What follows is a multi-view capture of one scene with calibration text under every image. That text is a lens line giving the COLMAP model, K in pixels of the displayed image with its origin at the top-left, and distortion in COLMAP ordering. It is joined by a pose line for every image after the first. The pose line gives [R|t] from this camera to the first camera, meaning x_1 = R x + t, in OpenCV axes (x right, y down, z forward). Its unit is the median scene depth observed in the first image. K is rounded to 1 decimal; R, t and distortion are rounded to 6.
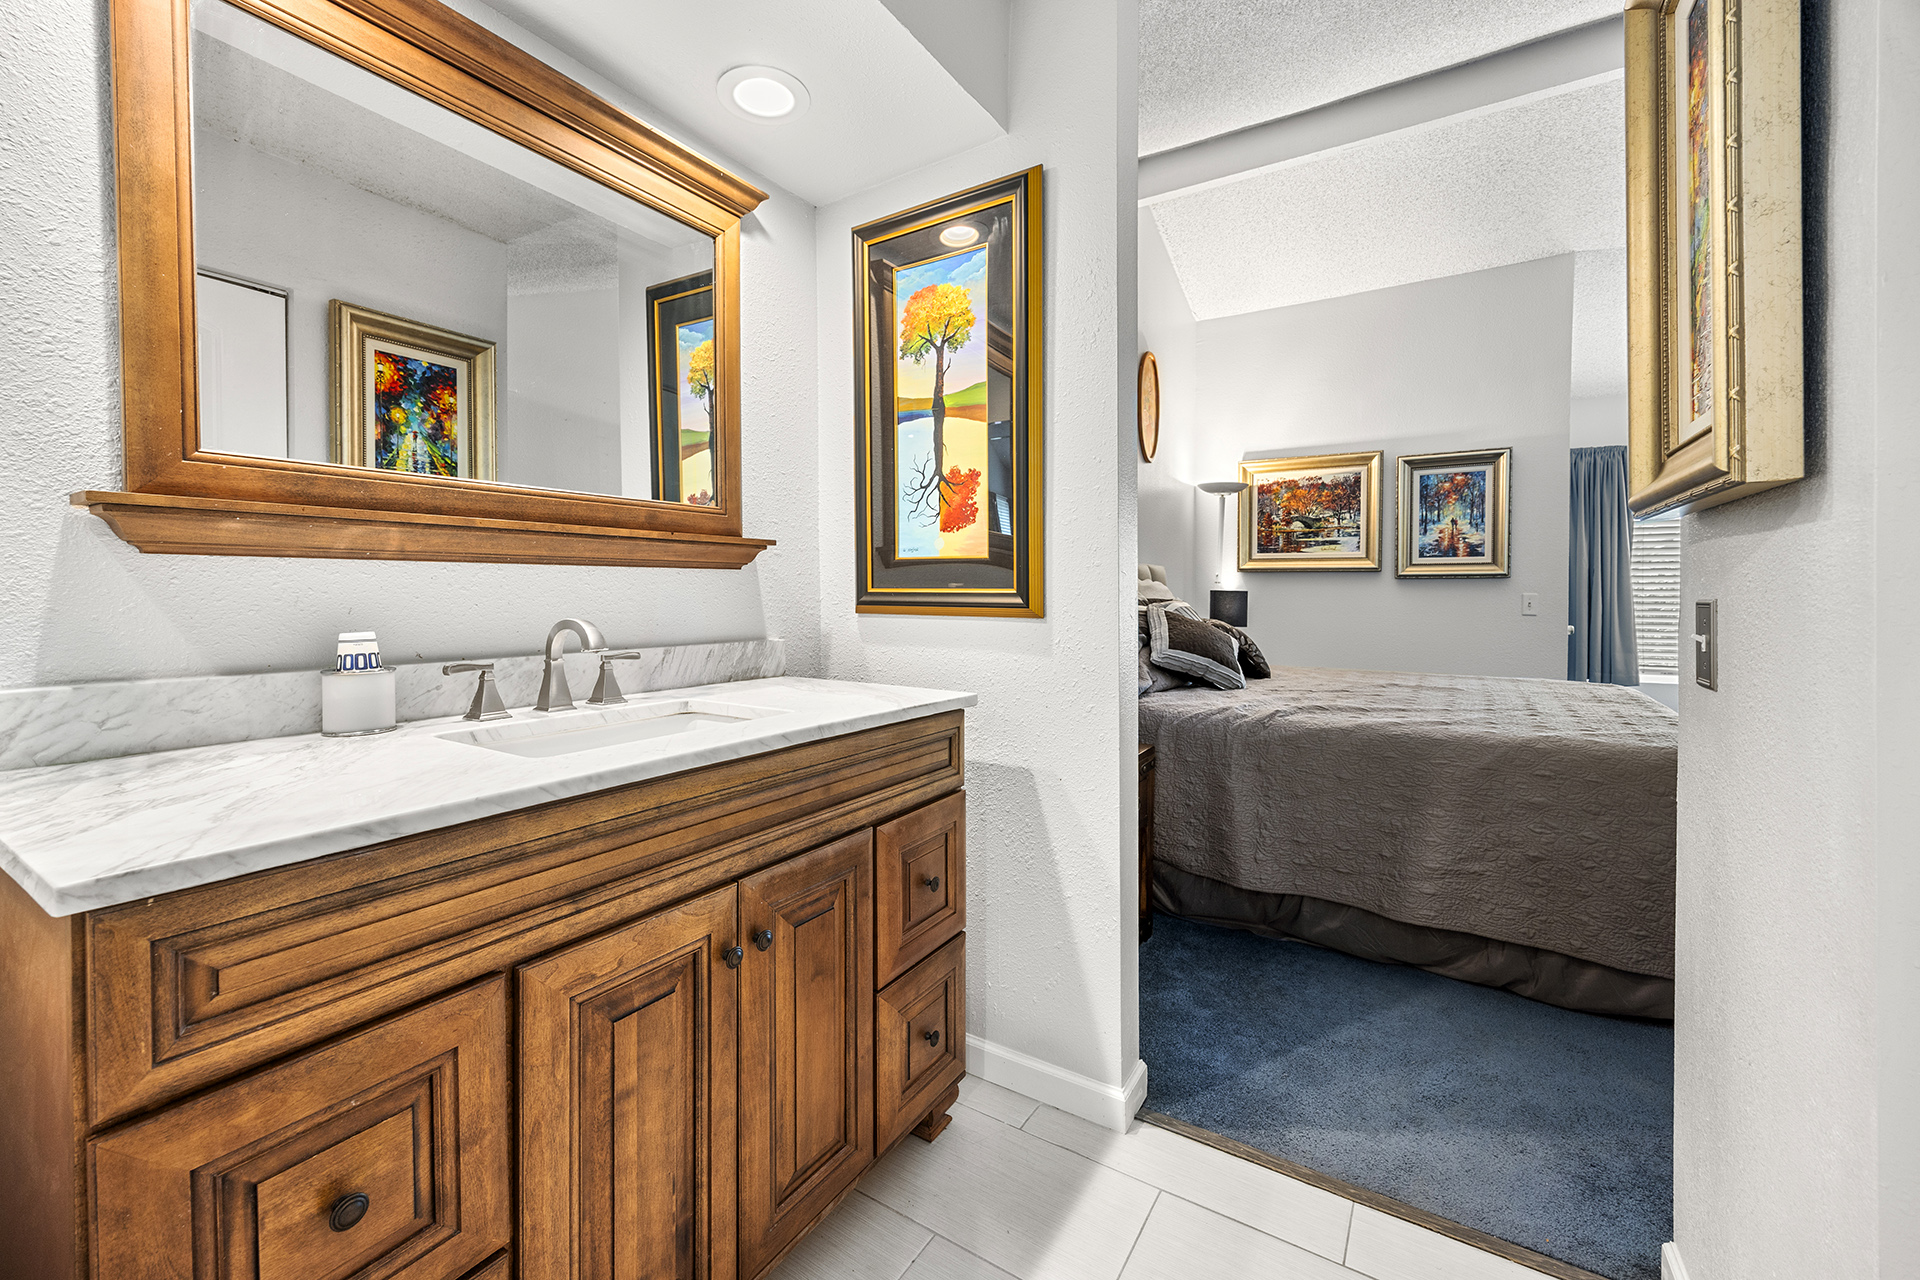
lens RADIAL K [[735.1, 0, 959.5], [0, 735.1, 635.6], [0, 0, 1]] dist [-0.001244, 0.000105]
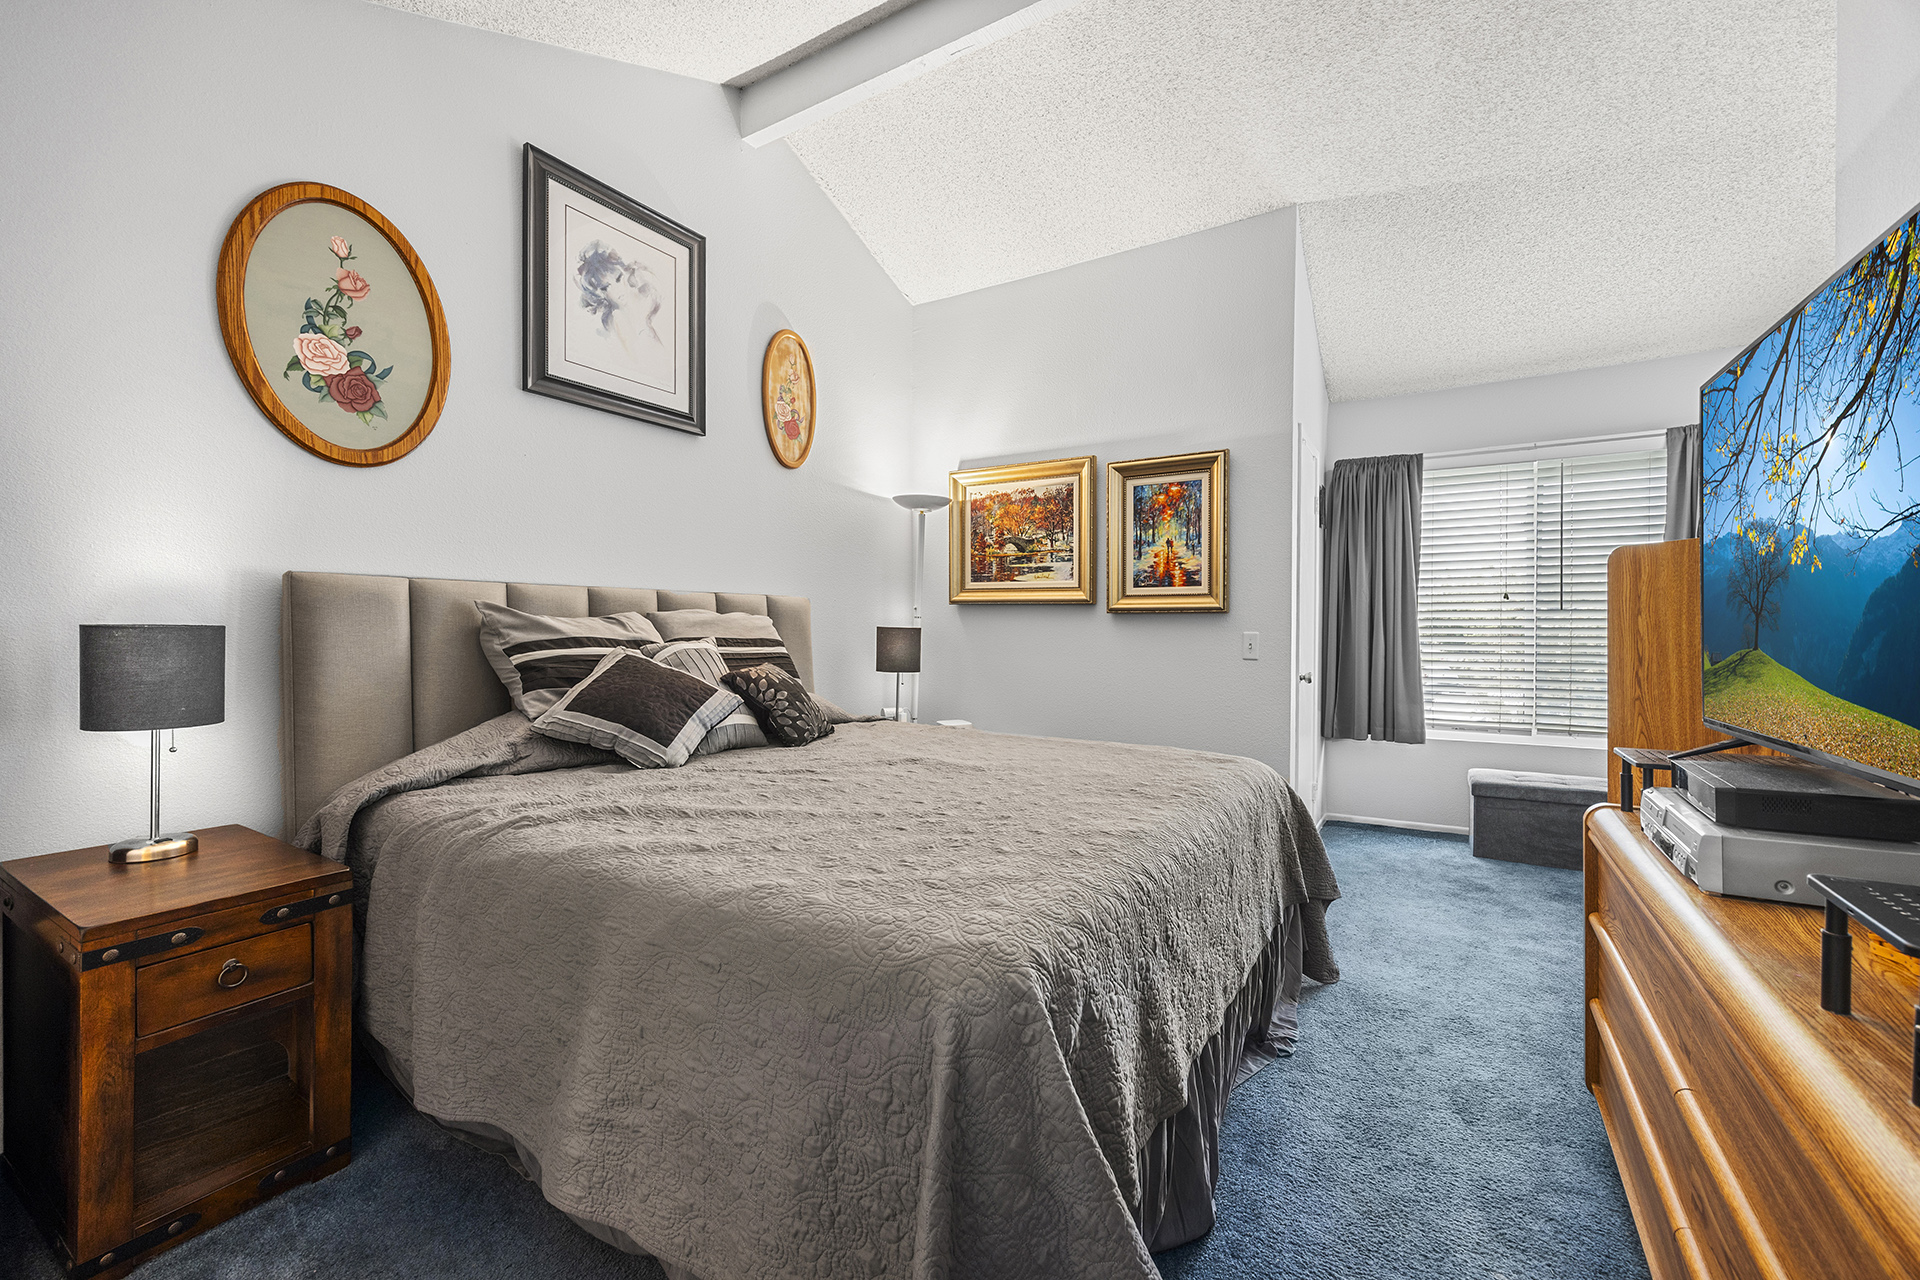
lens RADIAL K [[731.8, 0, 963.9], [0, 731.8, 666.5], [0, 0, 1]] dist [-0.002530, -0.000065]
pose [[0.999949, 0.002992, 0.009653, 0.421462], [-0.002946, 0.999984, -0.004787, -0.014108], [-0.009667, 0.004758, 0.999942, 0.189907]]
